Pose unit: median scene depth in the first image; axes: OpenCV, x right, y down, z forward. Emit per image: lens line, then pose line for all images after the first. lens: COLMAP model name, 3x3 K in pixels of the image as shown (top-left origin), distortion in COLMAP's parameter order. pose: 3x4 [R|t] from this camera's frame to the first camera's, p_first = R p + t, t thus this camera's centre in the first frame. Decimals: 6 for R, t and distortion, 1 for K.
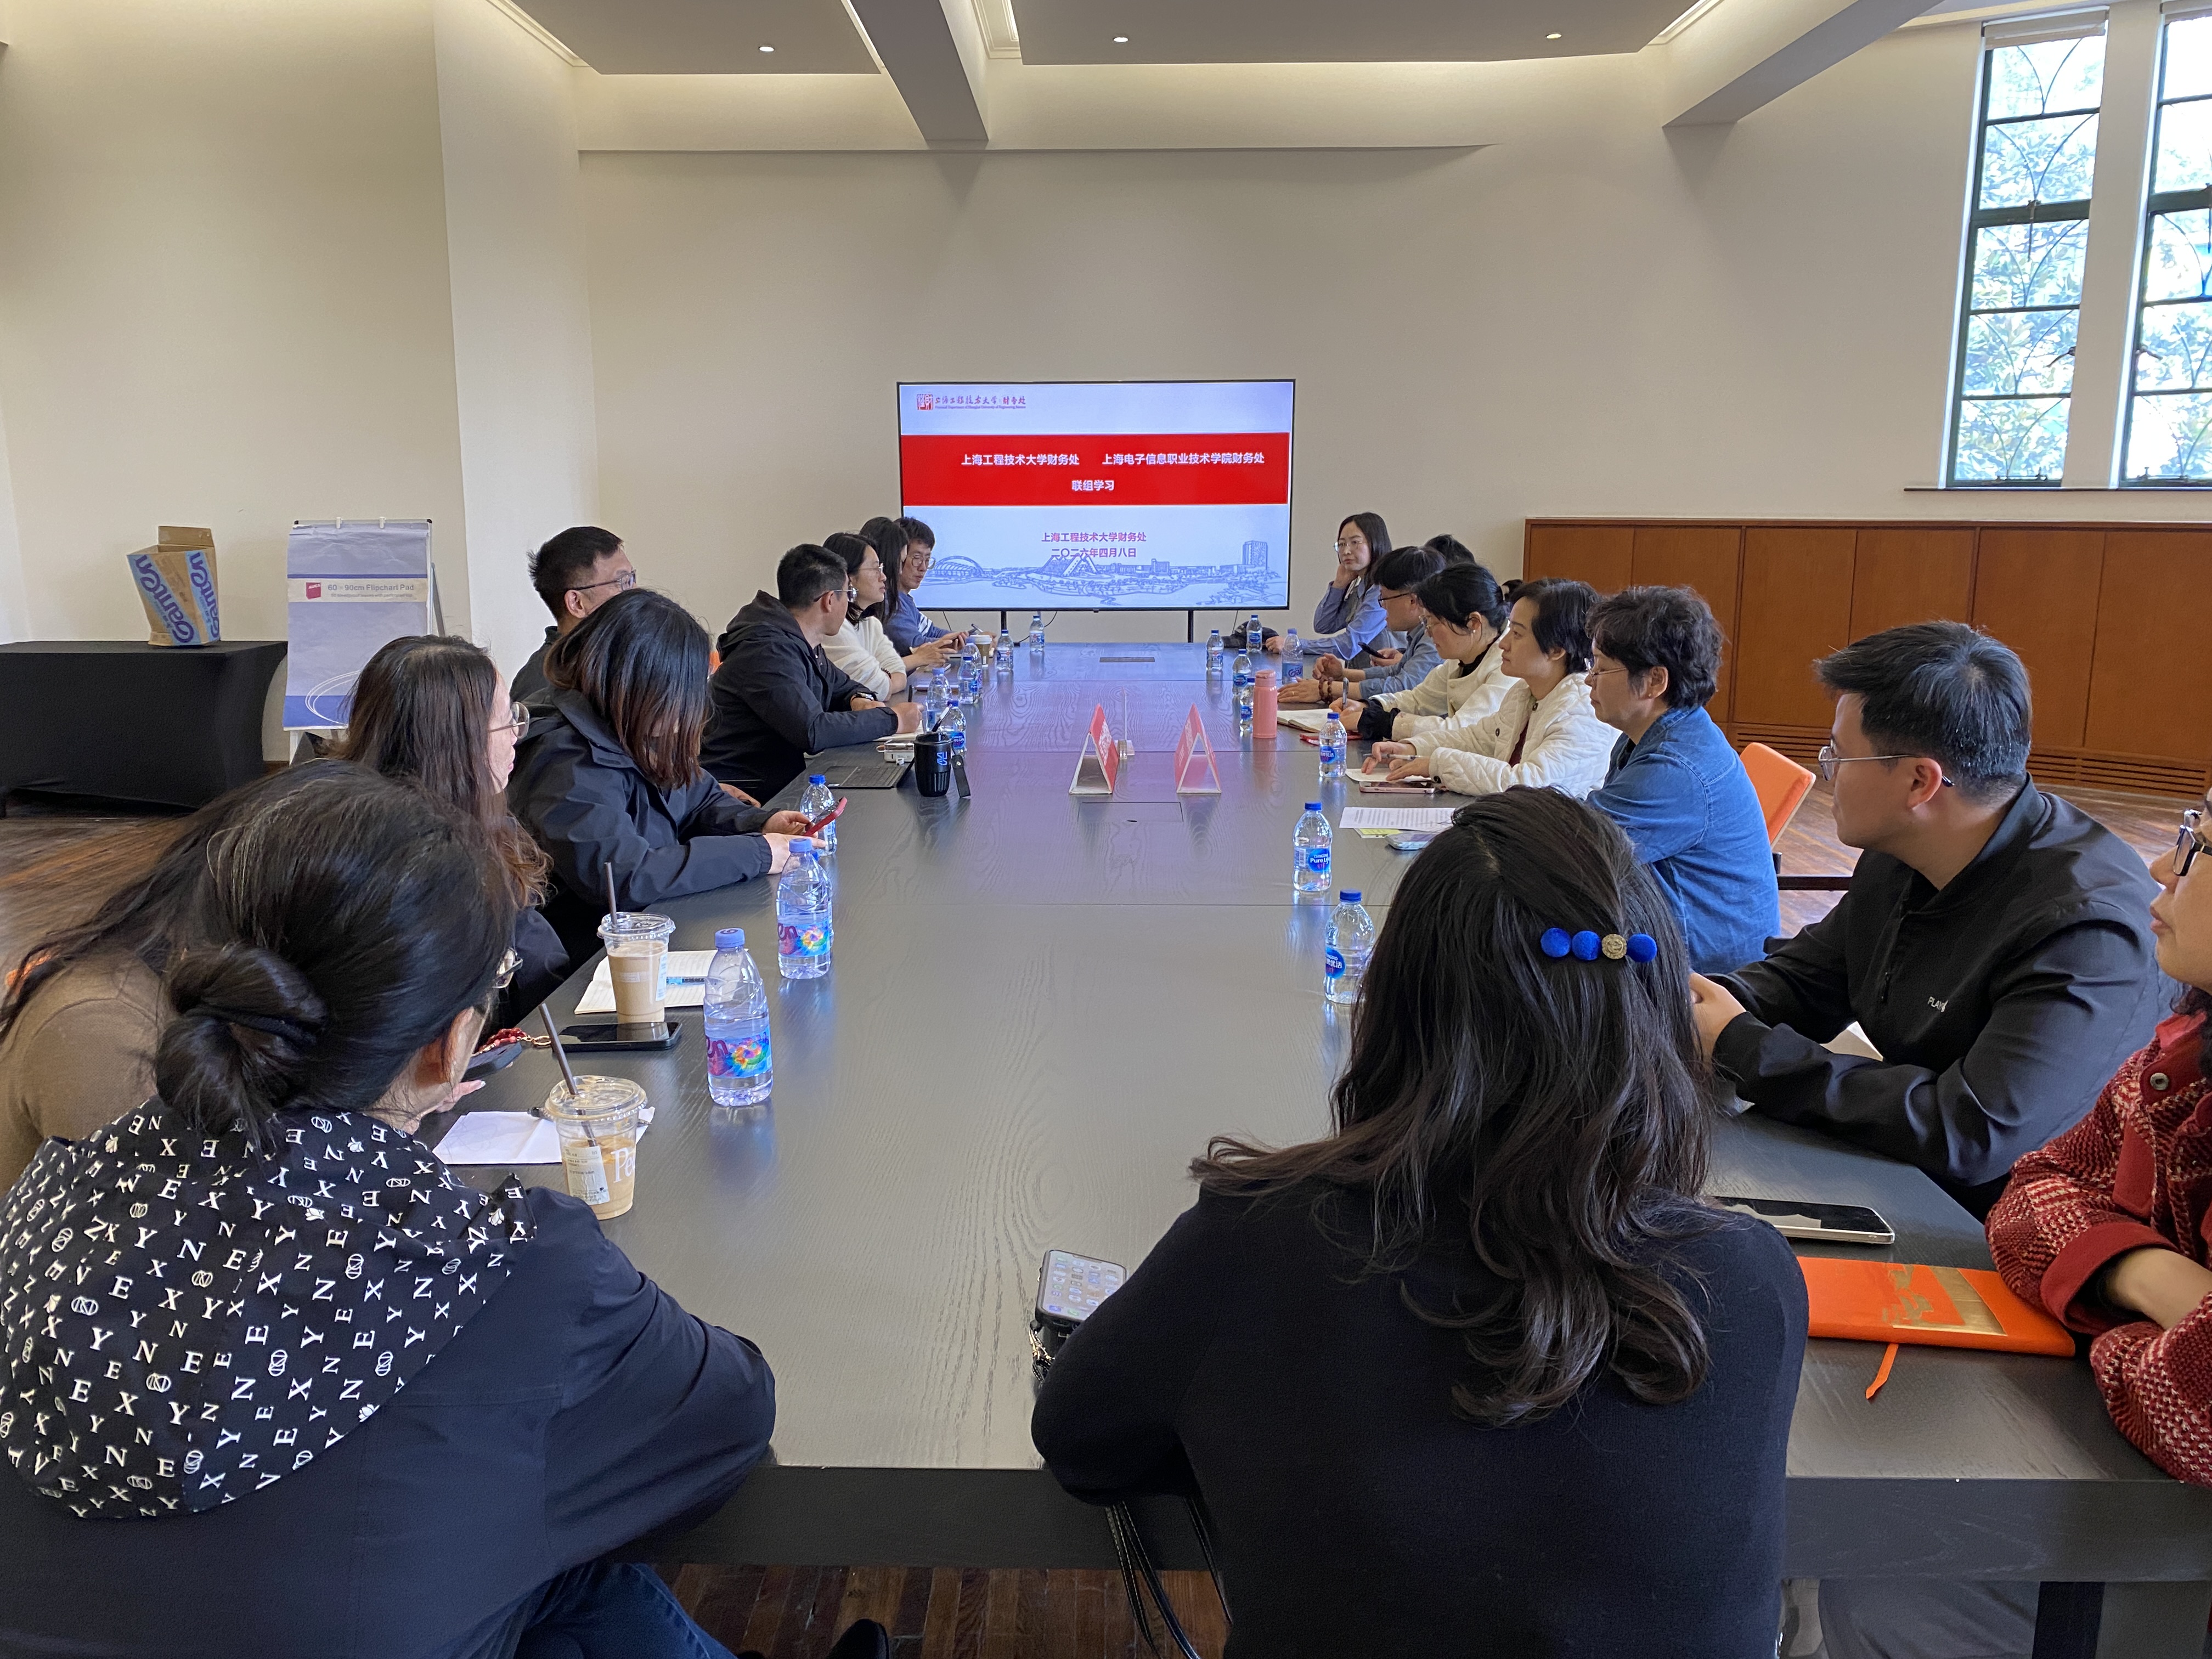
lens RADIAL K [[1678.8, 0, 1097.7], [0, 1678.8, 828.8], [0, 0, 1]] dist [-0.001039, 0.000103]
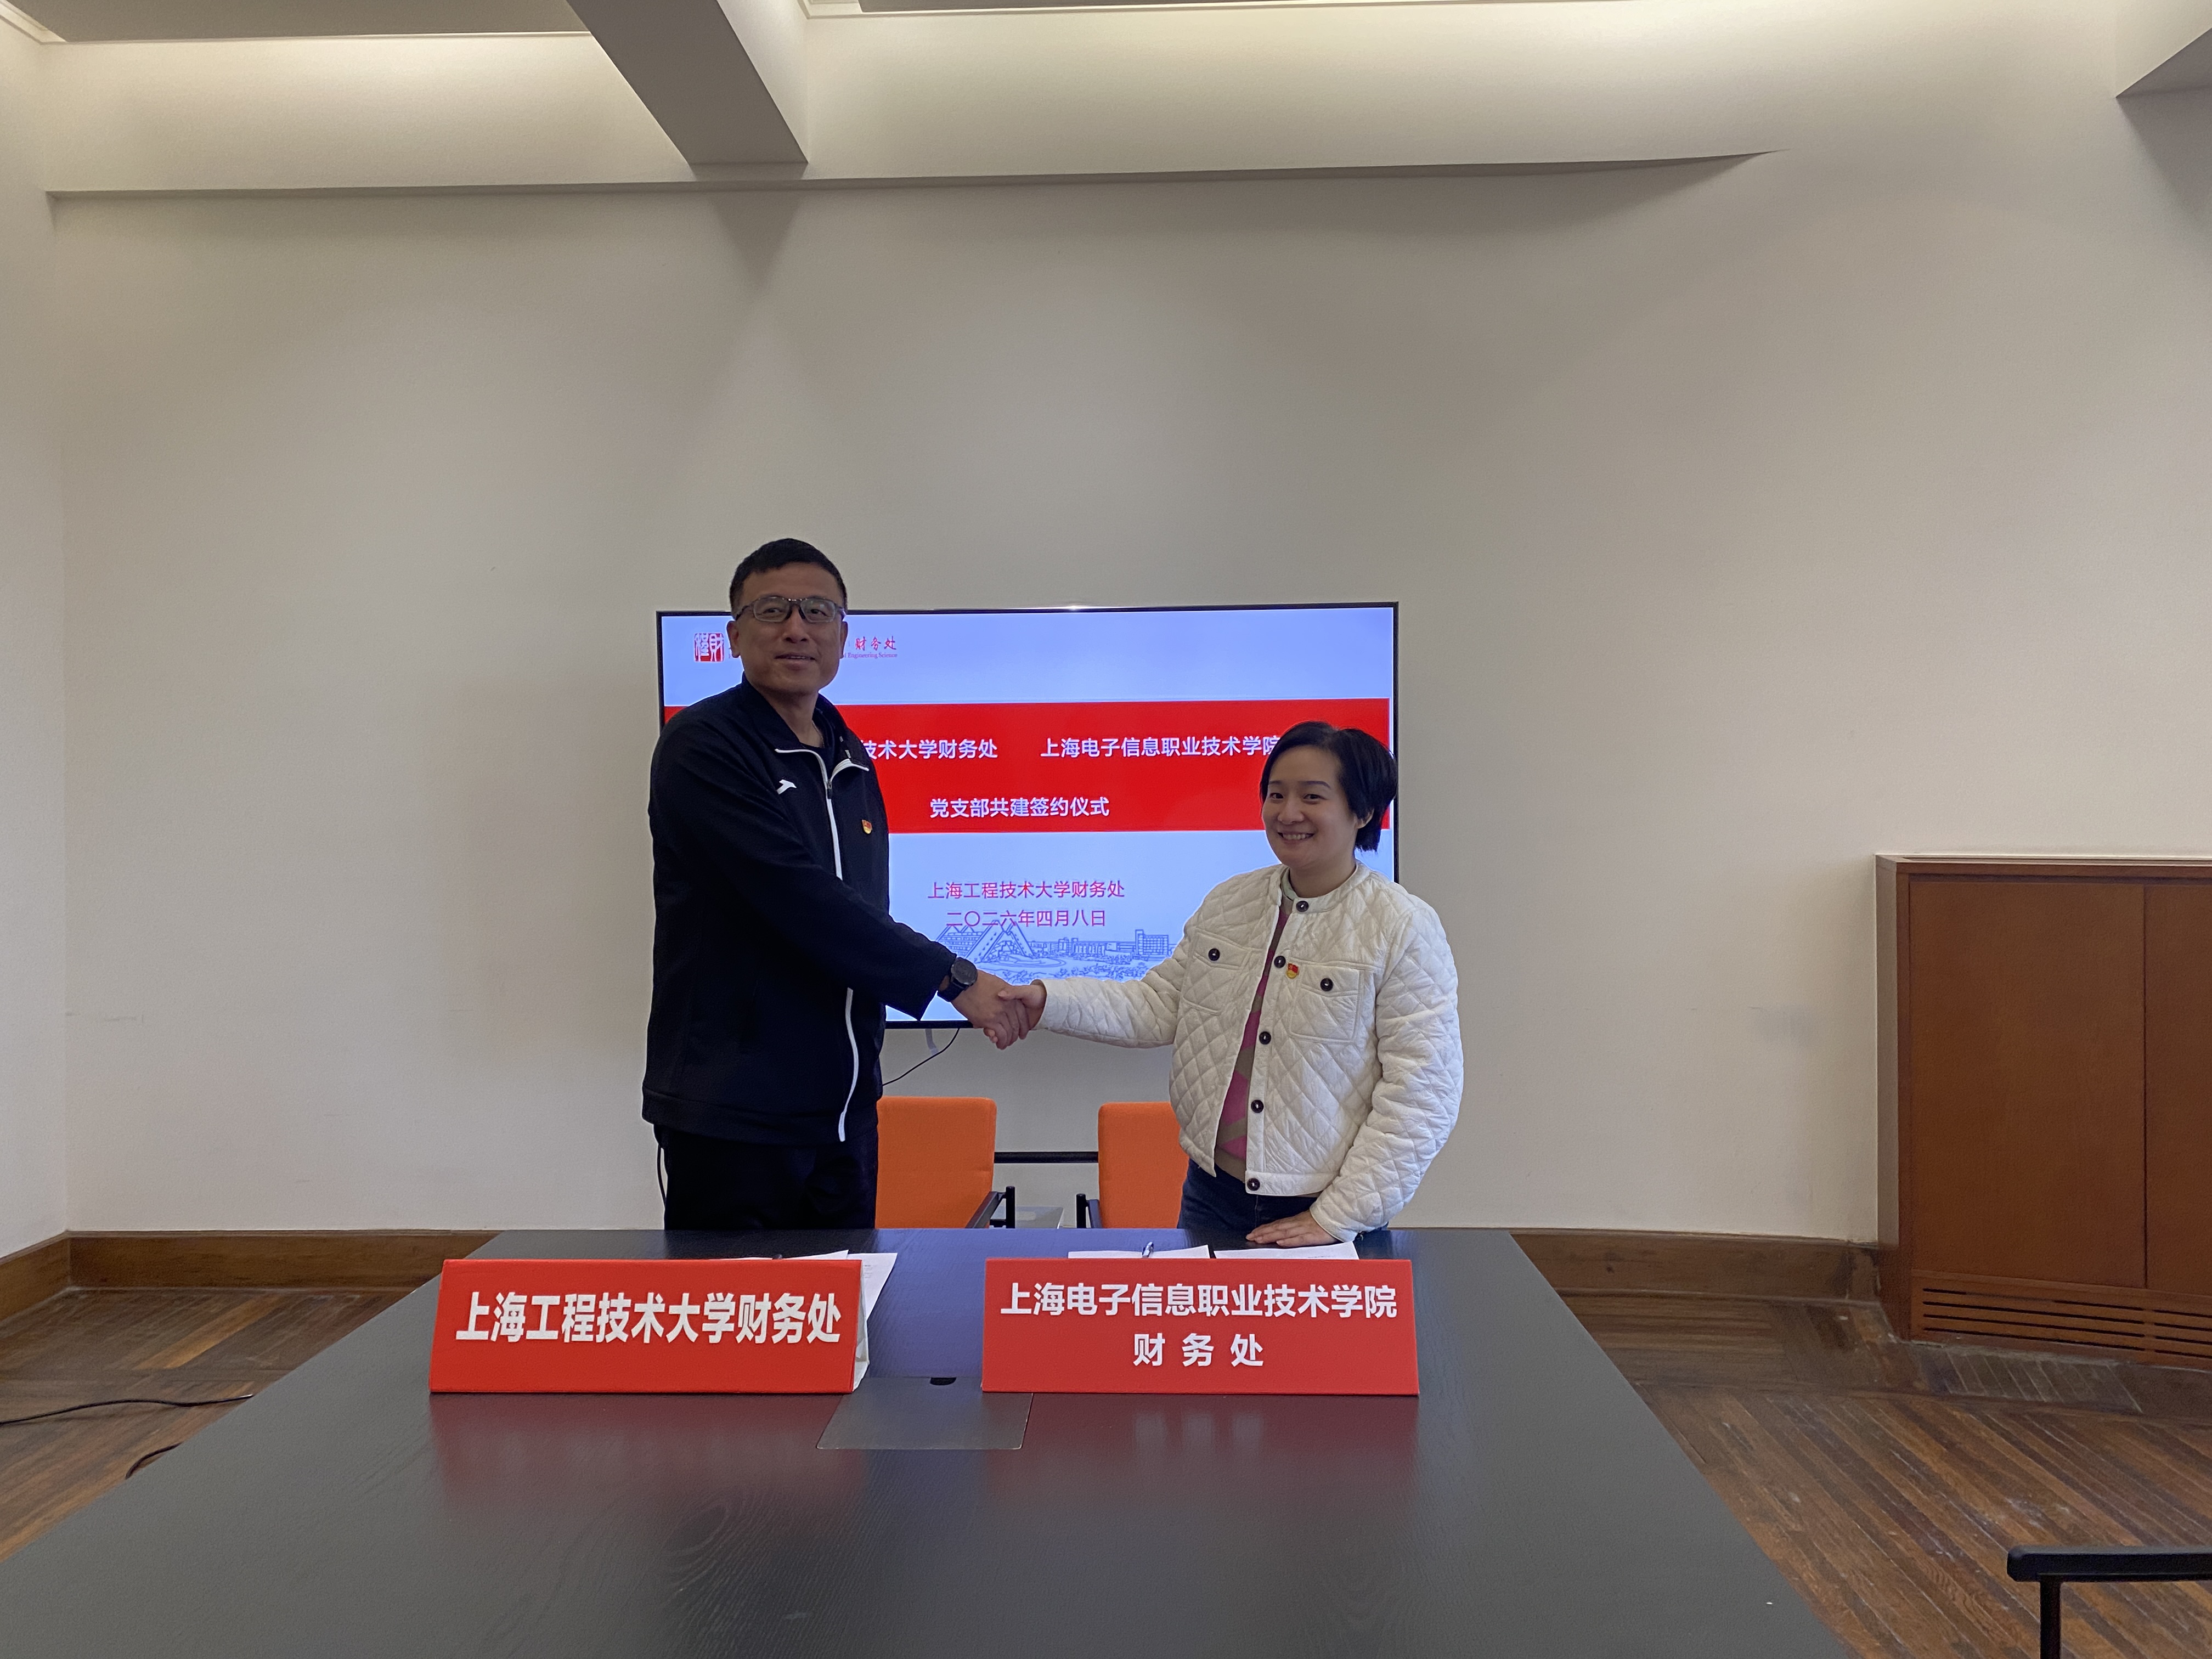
lens RADIAL K [[1678.8, 0, 1111.3], [0, 1678.8, 821.4], [0, 0, 1]] dist [-0.001039, 0.000103]
pose [[0.998564, -0.002401, -0.053521, 0.054325], [-0.007426, 0.983148, -0.182661, -0.098319], [0.053058, 0.182796, 0.981718, 0.474890]]
